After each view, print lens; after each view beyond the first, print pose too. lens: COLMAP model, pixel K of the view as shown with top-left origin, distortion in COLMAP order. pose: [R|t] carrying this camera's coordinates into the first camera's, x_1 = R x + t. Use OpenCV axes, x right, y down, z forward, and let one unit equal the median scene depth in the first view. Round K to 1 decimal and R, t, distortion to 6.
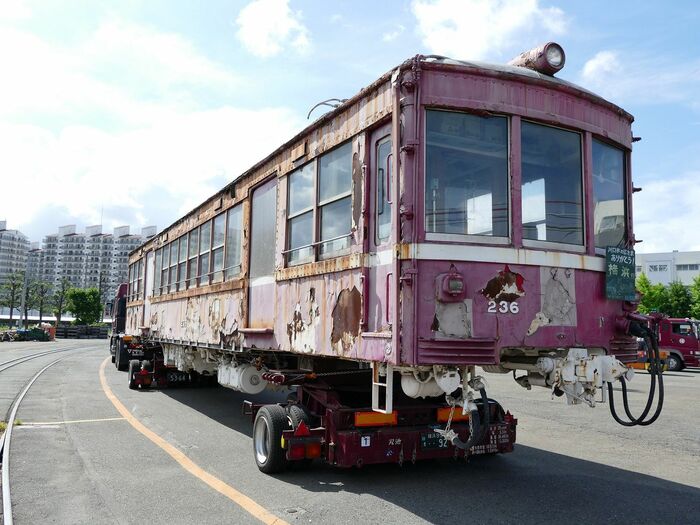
lens RADIAL K [[651.7, 0, 349.2], [0, 651.7, 254.7], [0, 0, 1]] dist [-0.007952, 0.001971]
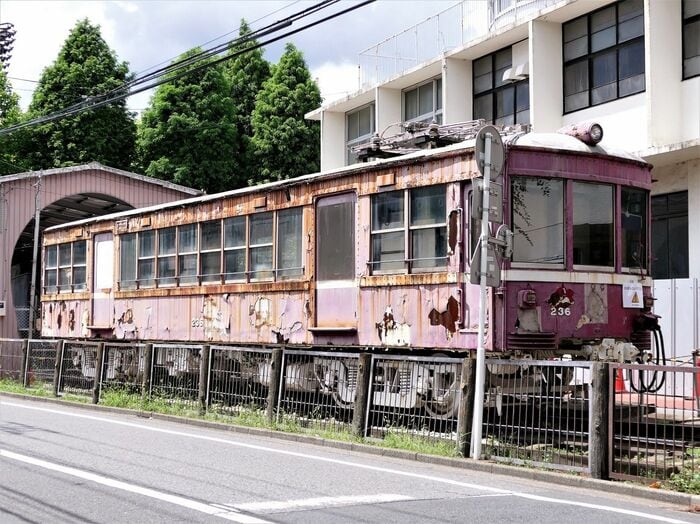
lens RADIAL K [[1220.0, 0, 350.0], [0, 1220.0, 262.0], [0, 0, 1]] dist [-0.001630, -0.191425]
pose [[0.992643, -0.004936, 0.120980, -0.538752], [-0.002719, 0.998008, 0.063031, -0.193029], [-0.121050, -0.062896, 0.990652, -1.582885]]
